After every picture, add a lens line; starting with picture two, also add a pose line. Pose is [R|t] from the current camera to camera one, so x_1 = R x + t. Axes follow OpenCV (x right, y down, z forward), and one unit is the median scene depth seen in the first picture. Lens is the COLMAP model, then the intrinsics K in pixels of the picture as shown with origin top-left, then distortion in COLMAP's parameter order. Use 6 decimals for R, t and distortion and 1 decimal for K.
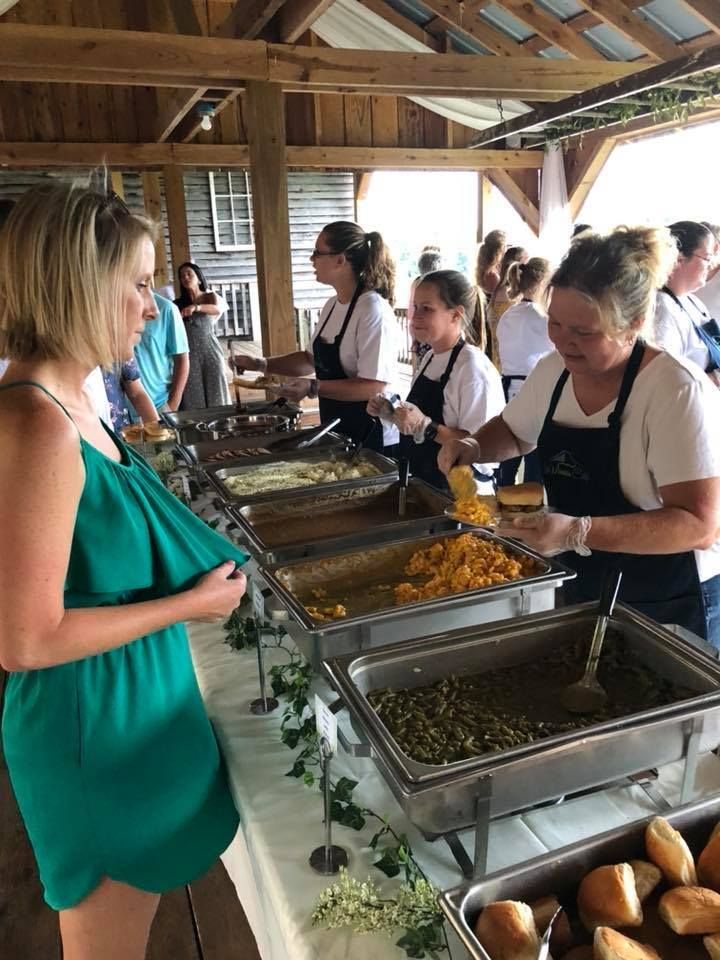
lens RADIAL K [[760.3, 0, 360.0], [0, 760.3, 480.0], [0, 0, 1]] dist [0.004275, 0.003113]
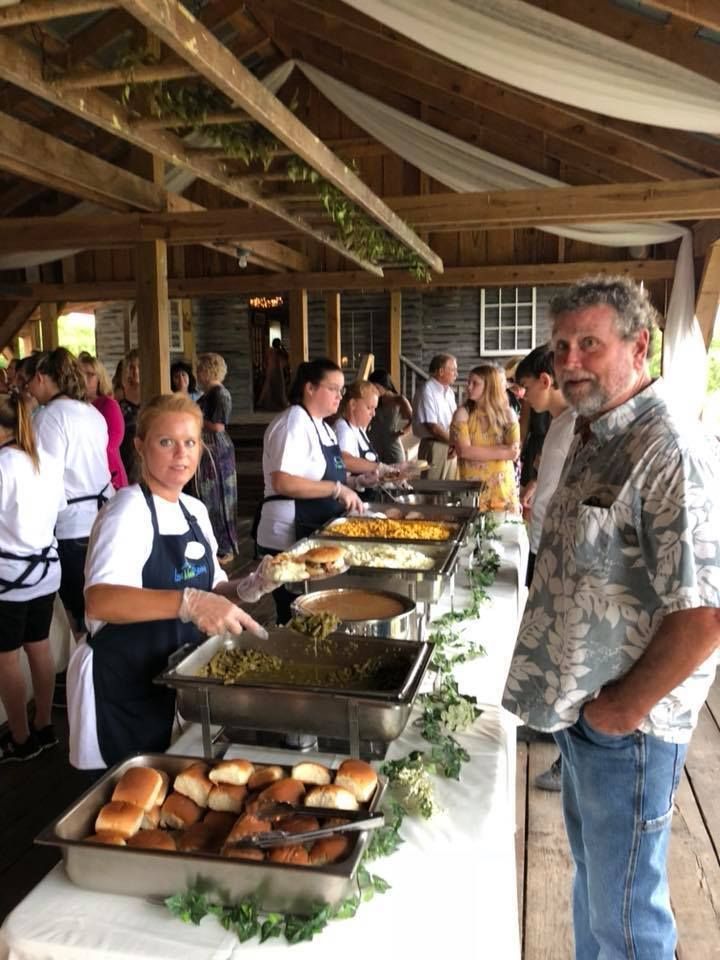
lens RADIAL K [[760.3, 0, 360.0], [0, 760.3, 480.0], [0, 0, 1]] dist [0.004275, 0.003113]
pose [[0.833456, 0.107089, -0.542110, 0.269045], [-0.171656, 0.982682, -0.069788, -0.028186], [0.525248, 0.151222, 0.837405, 0.050186]]
